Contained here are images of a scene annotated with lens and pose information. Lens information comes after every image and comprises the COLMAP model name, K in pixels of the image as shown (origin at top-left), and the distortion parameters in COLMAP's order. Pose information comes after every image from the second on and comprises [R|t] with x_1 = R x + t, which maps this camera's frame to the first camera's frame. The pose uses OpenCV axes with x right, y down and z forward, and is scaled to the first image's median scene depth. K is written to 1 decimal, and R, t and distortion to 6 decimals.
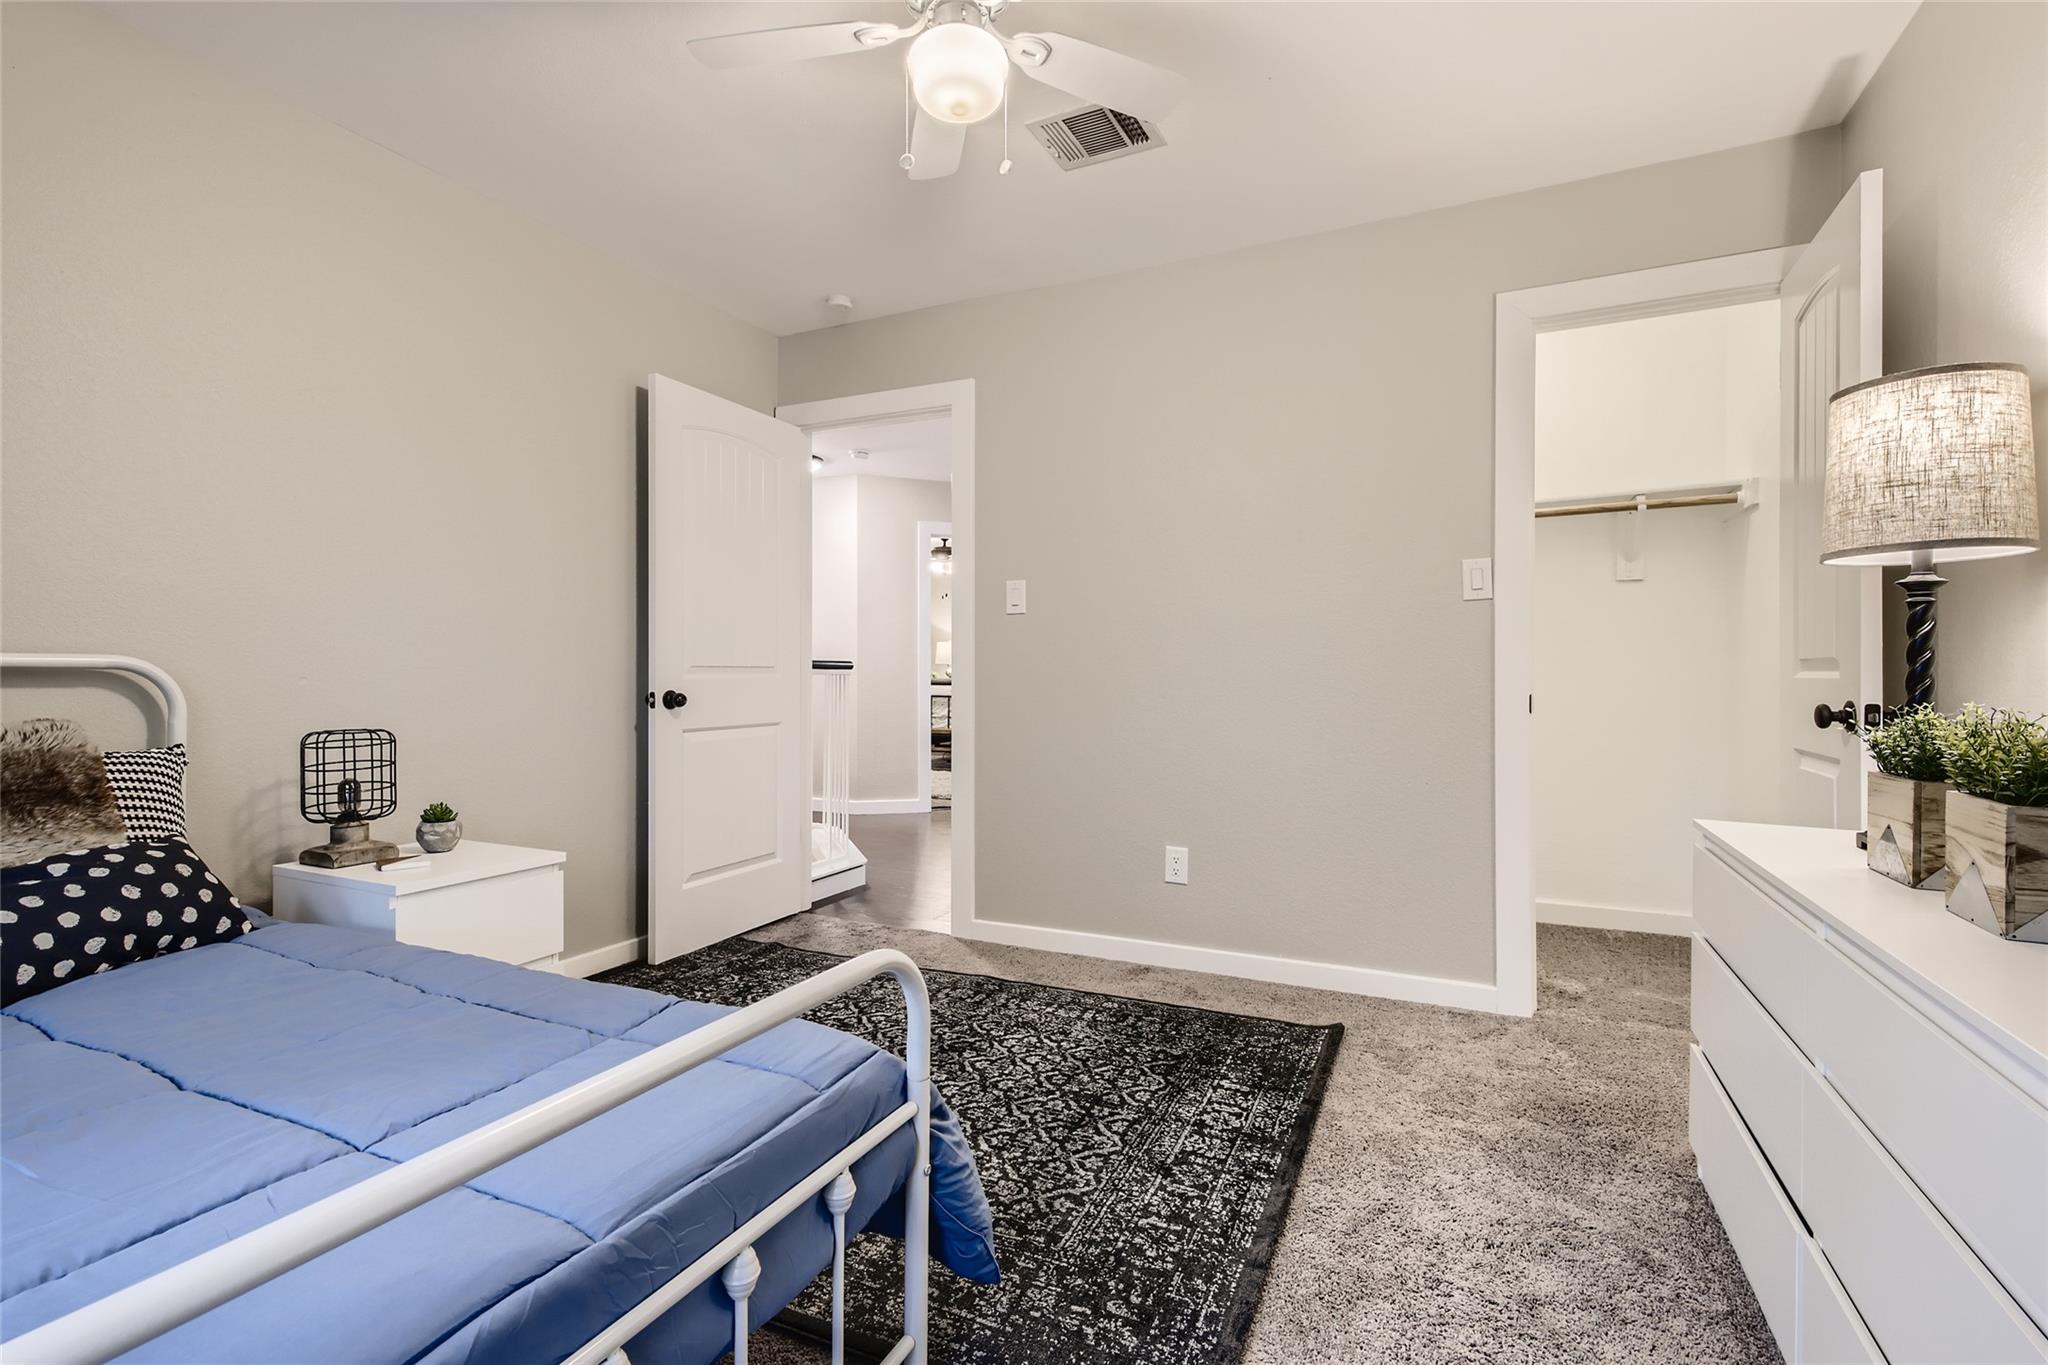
lens RADIAL K [[933.3, 0, 1030.2], [0, 933.3, 675.4], [0, 0, 1]] dist [0.022430, -0.001241]
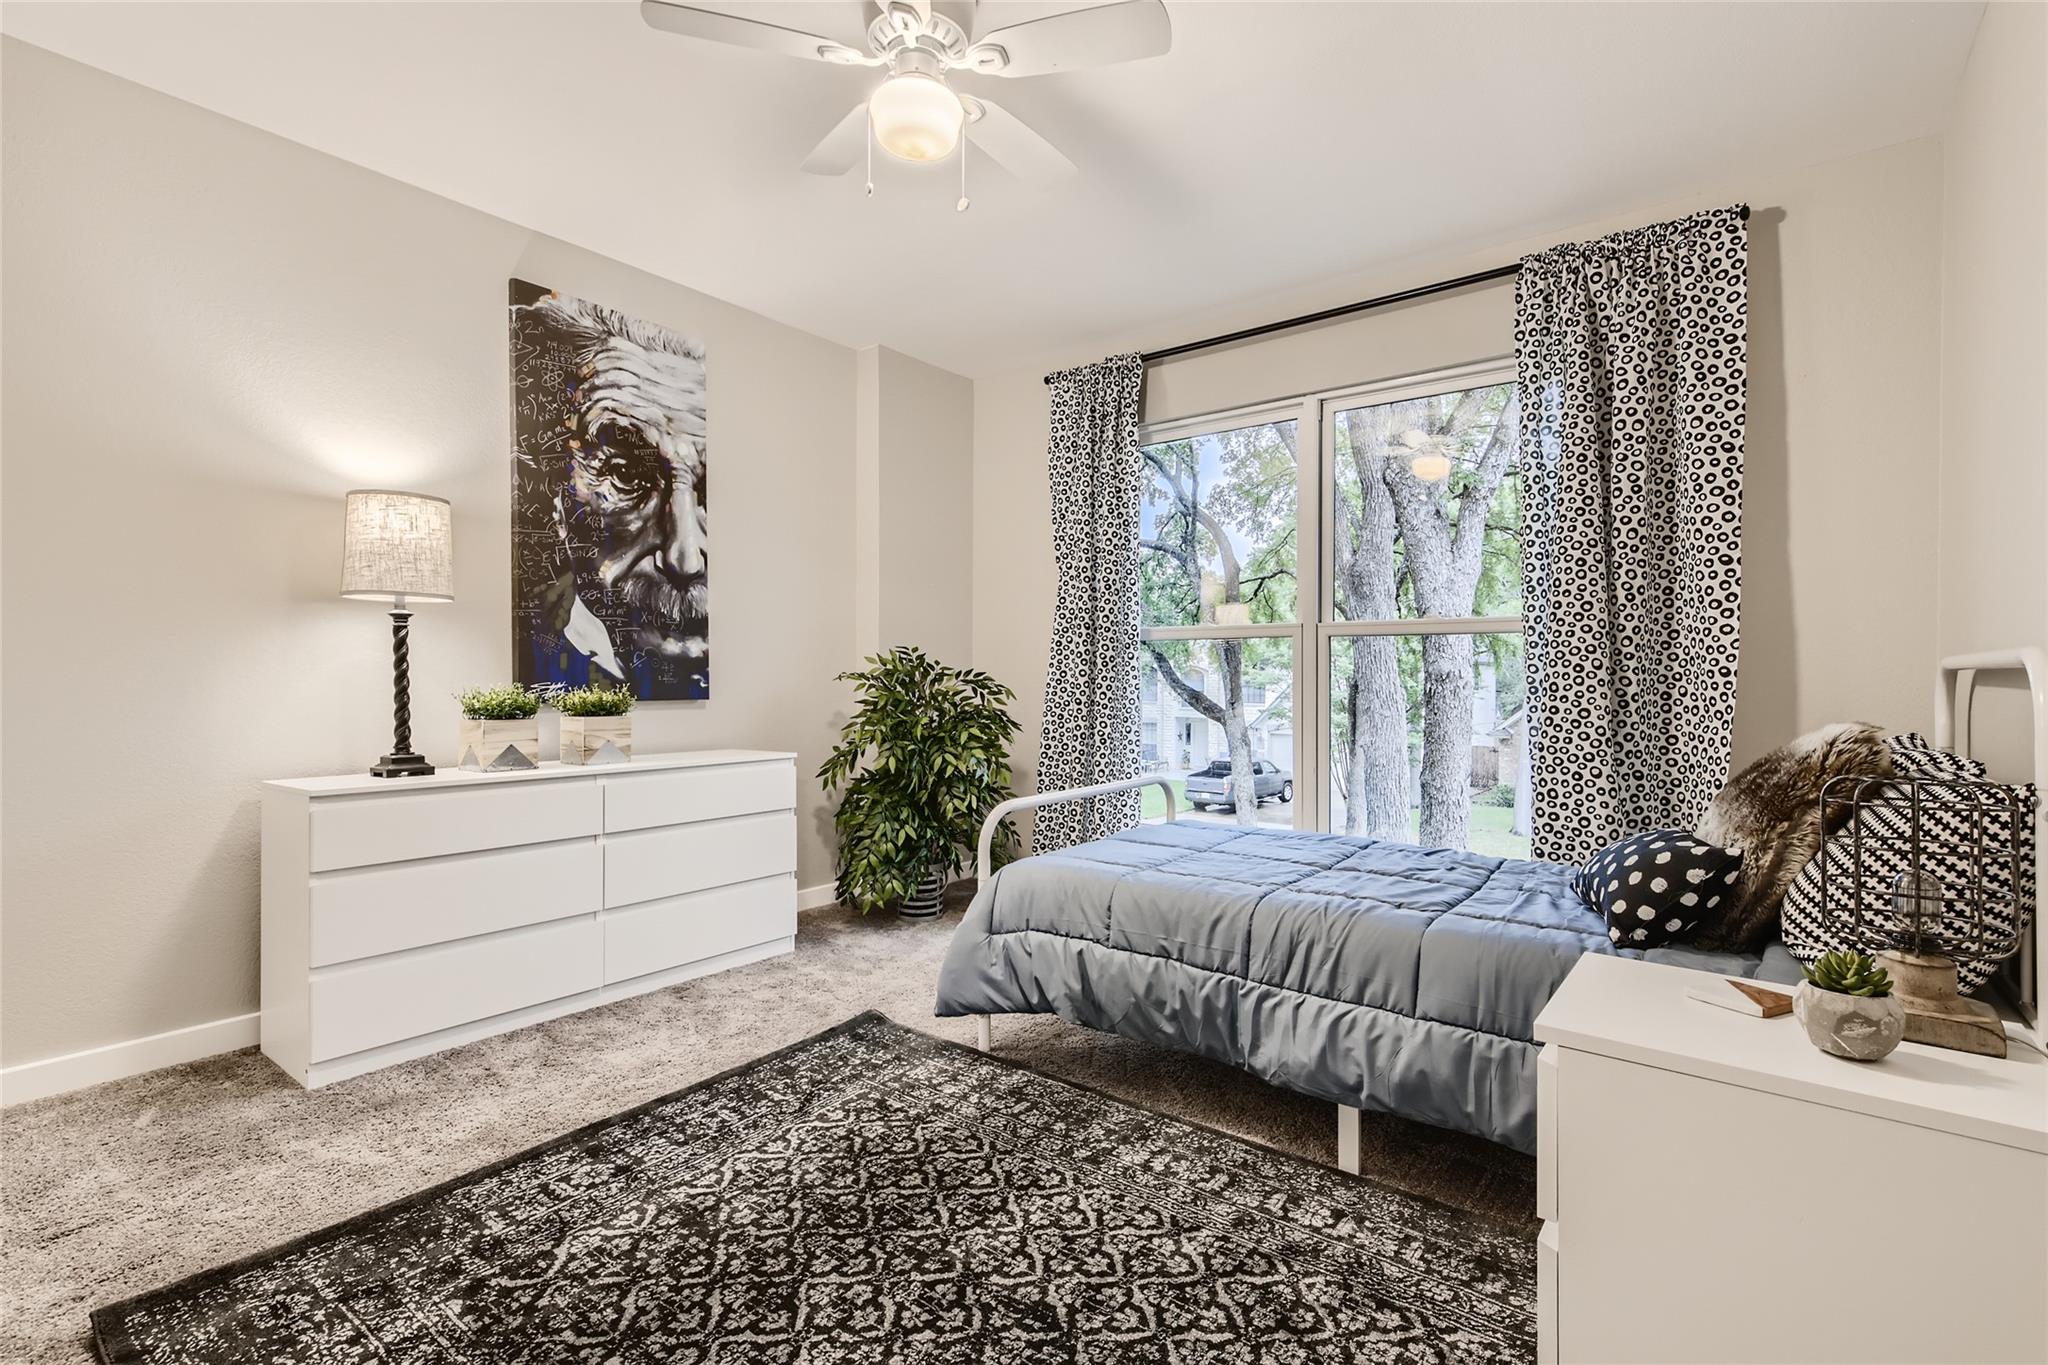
lens RADIAL K [[933.3, 0, 1021.4], [0, 933.3, 679.6], [0, 0, 1]] dist [0.022430, -0.001241]
pose [[-0.974445, -0.005228, 0.224567, -0.389214], [-0.002578, 0.999924, 0.012096, -0.001661], [-0.224613, 0.011208, -0.974384, 1.786219]]
